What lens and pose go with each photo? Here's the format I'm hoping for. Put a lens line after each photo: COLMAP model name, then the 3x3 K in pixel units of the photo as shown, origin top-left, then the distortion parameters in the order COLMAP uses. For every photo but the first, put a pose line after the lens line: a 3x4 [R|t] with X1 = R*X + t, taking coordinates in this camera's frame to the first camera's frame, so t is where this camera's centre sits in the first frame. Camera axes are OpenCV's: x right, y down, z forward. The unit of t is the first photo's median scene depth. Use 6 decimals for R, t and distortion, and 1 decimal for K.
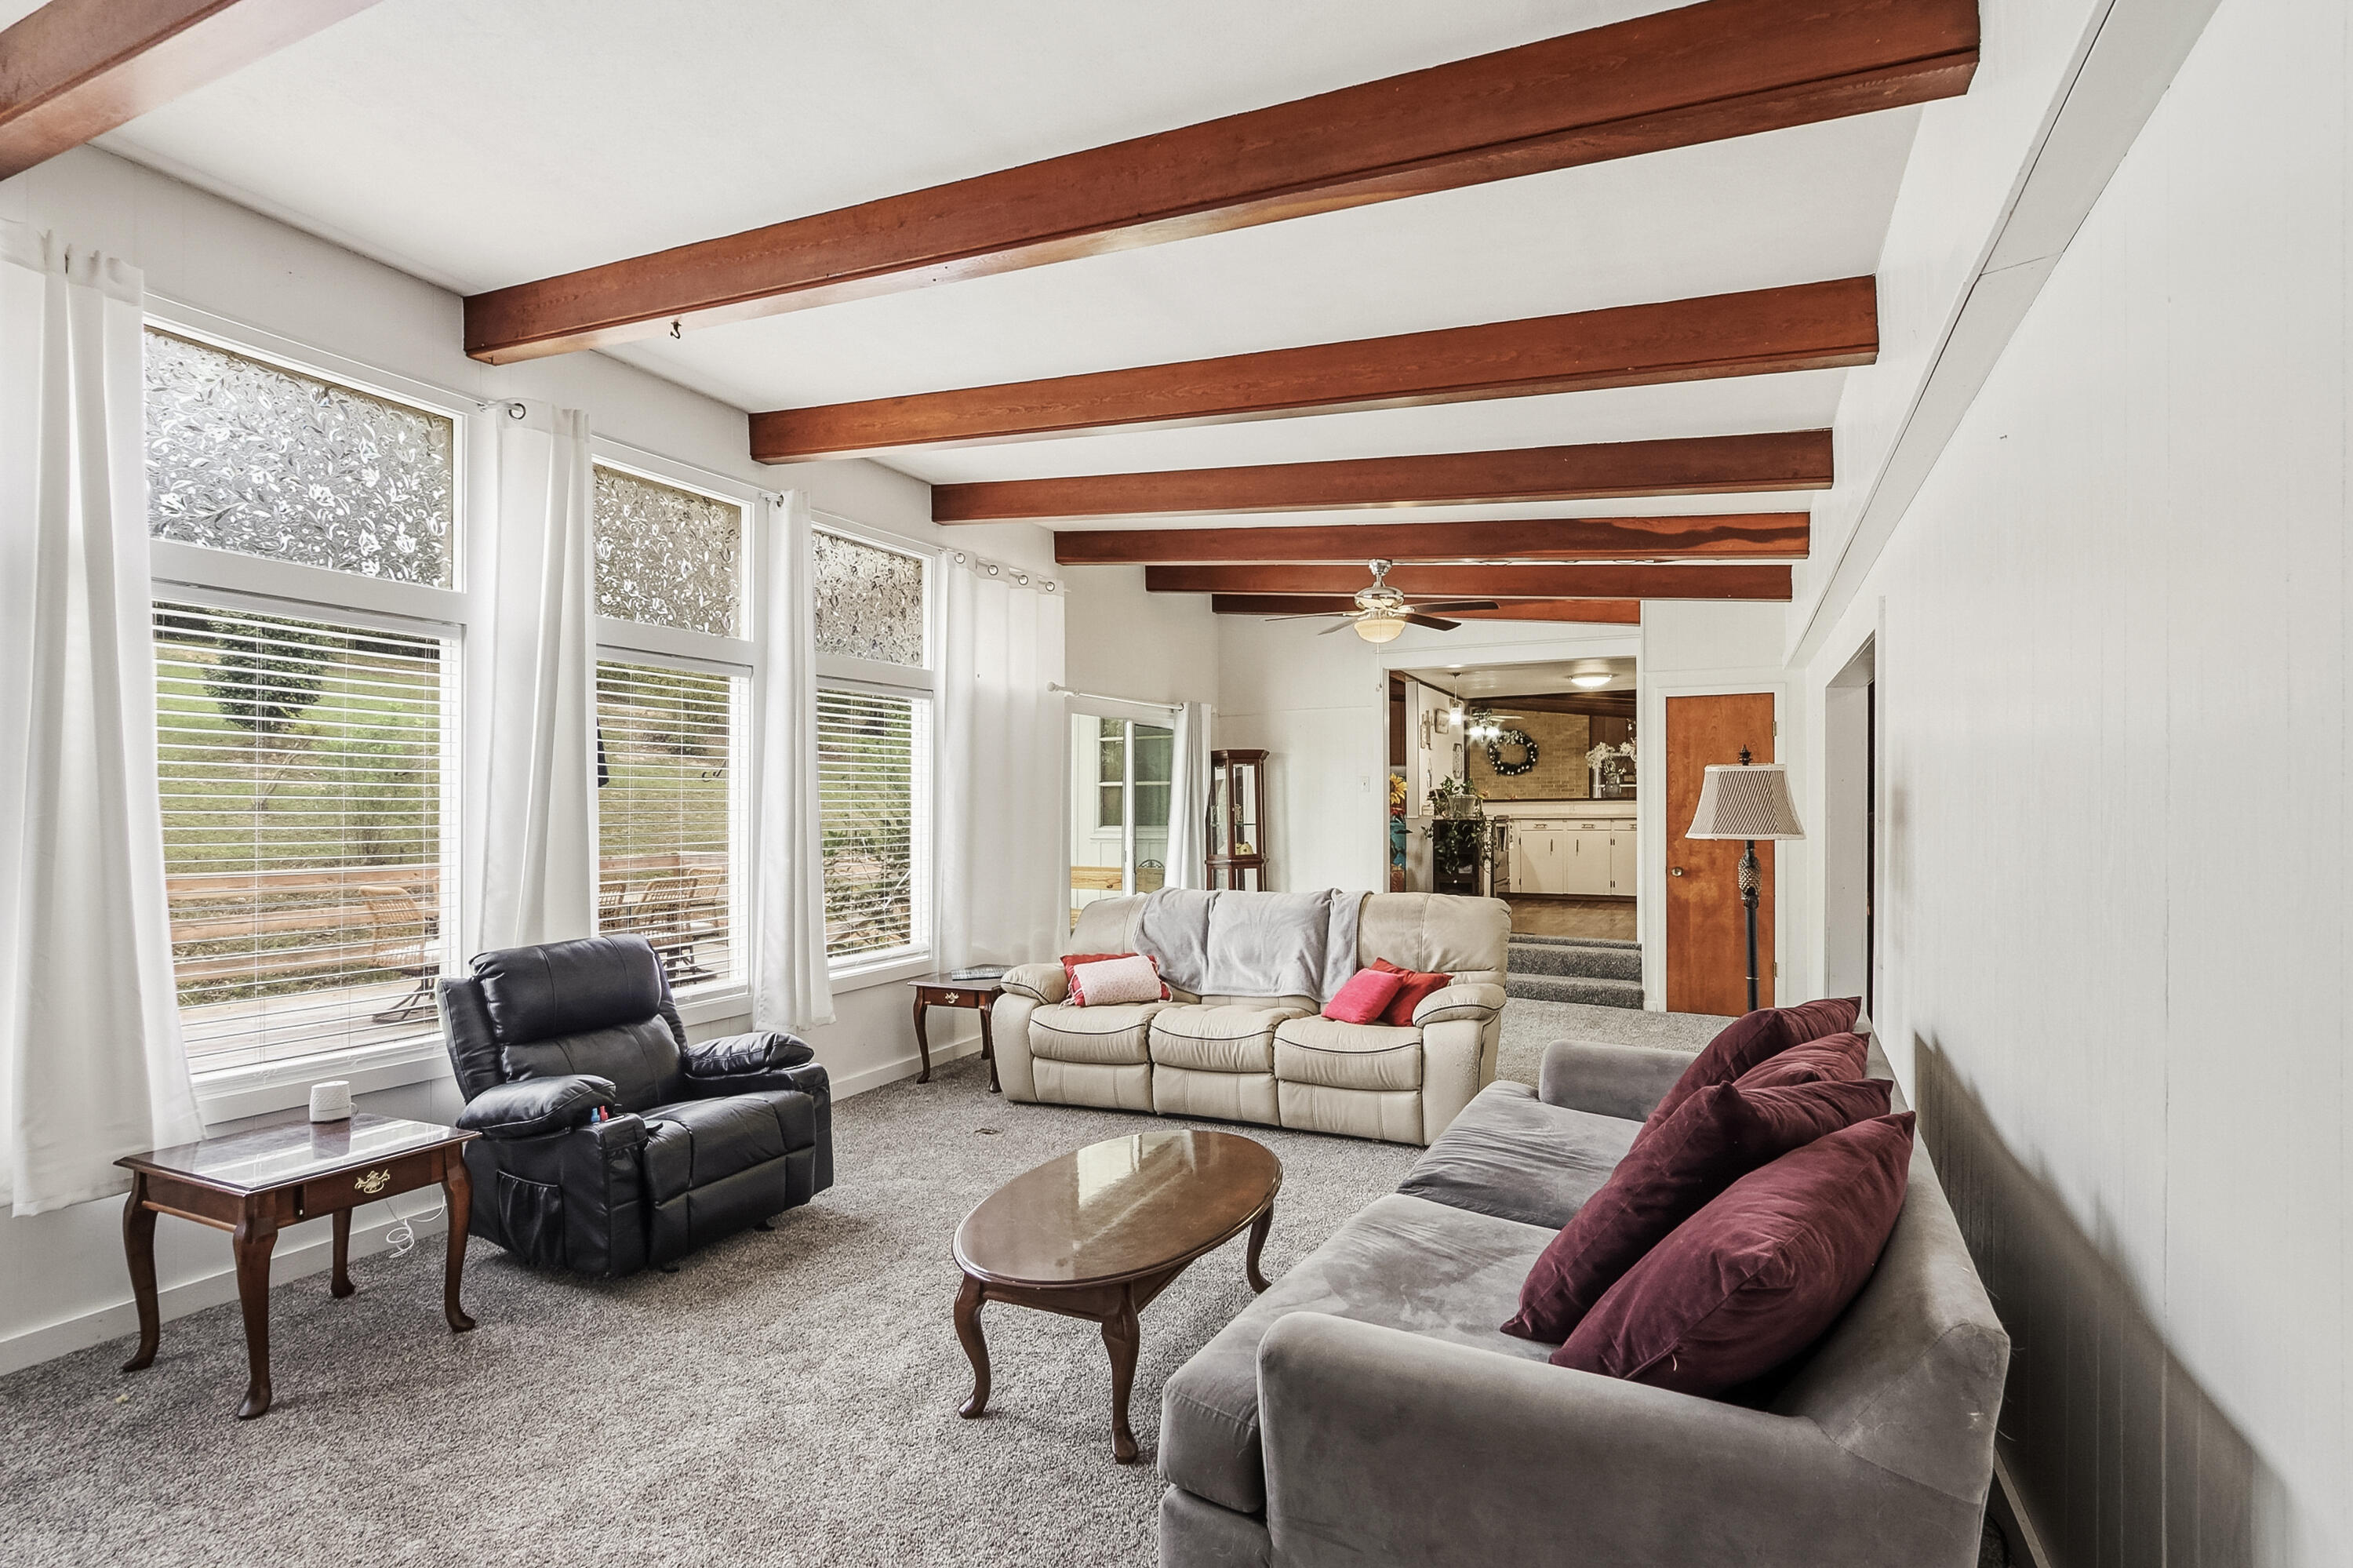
lens RADIAL K [[1101.4, 0, 1173.6], [0, 1101.4, 815.8], [0, 0, 1]] dist [-0.000683, -0.000065]
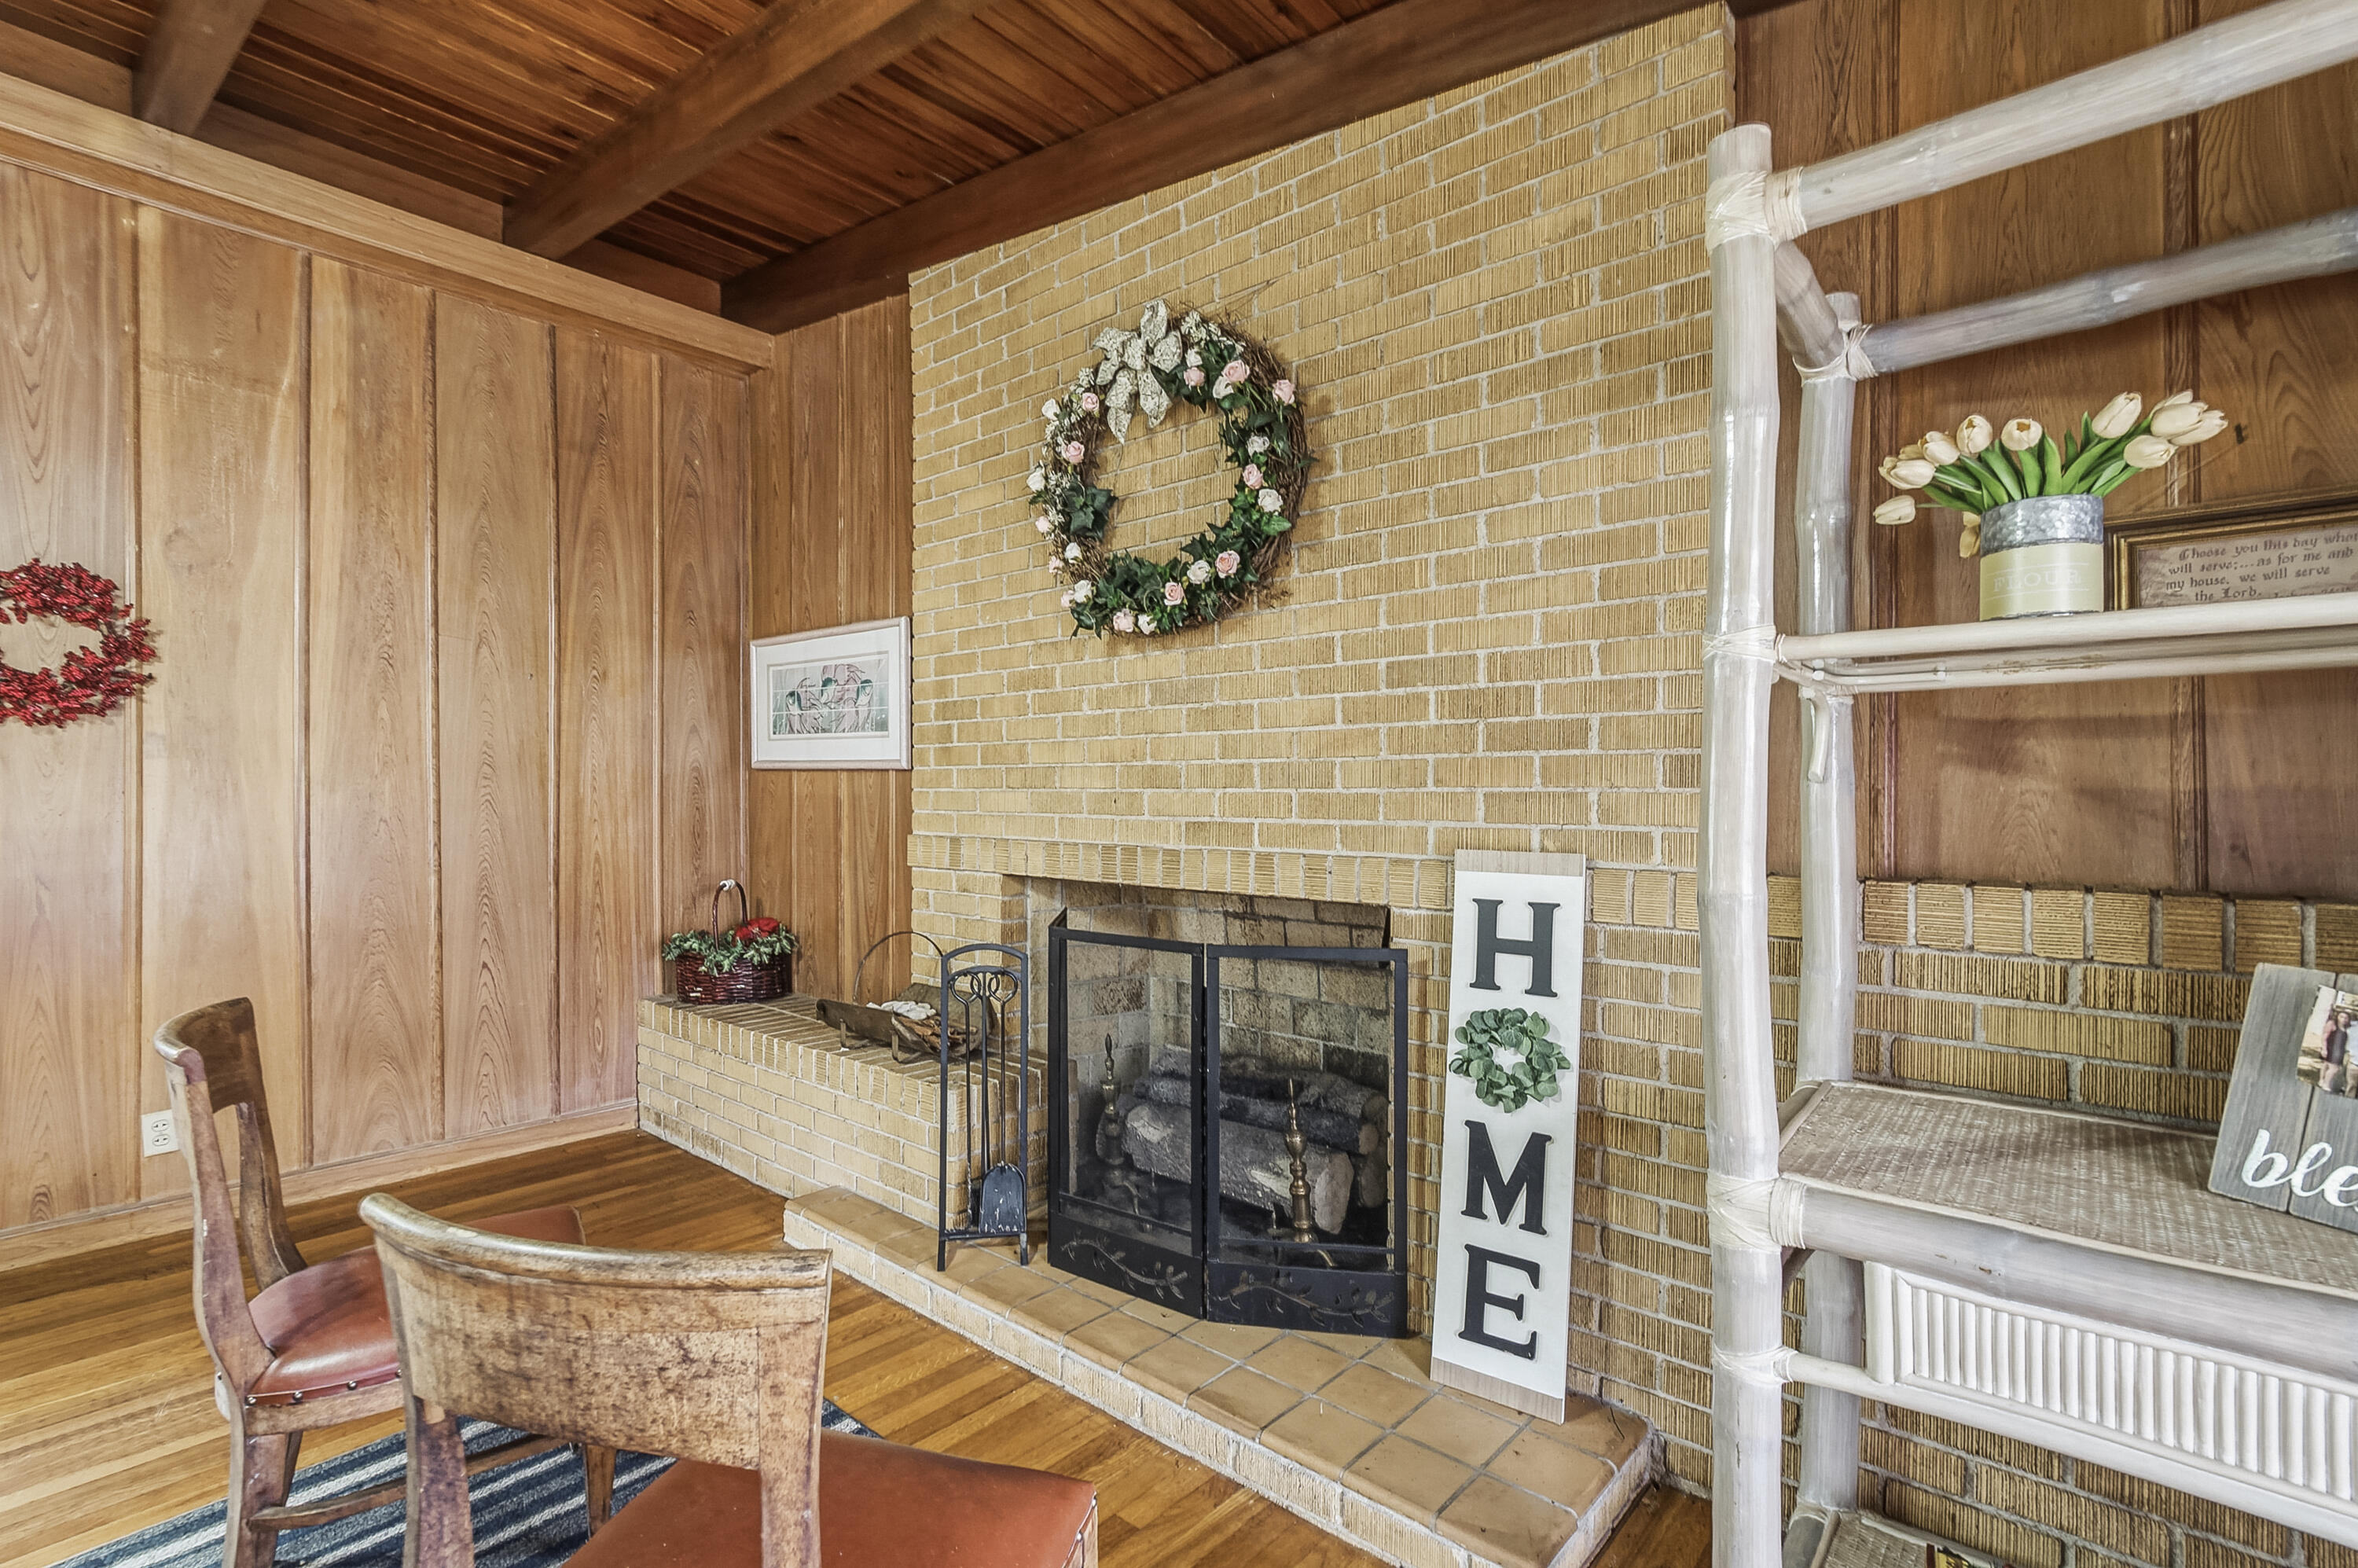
lens RADIAL K [[1079.1, 0, 1166.1], [0, 1079.1, 790.0], [0, 0, 1]] dist [-0.002514, -0.000299]
pose [[0.966919, -0.001839, -0.255078, 0.547573], [-0.000884, 0.999944, -0.010558, -0.025745], [0.255083, 0.010434, 0.966863, 1.383603]]
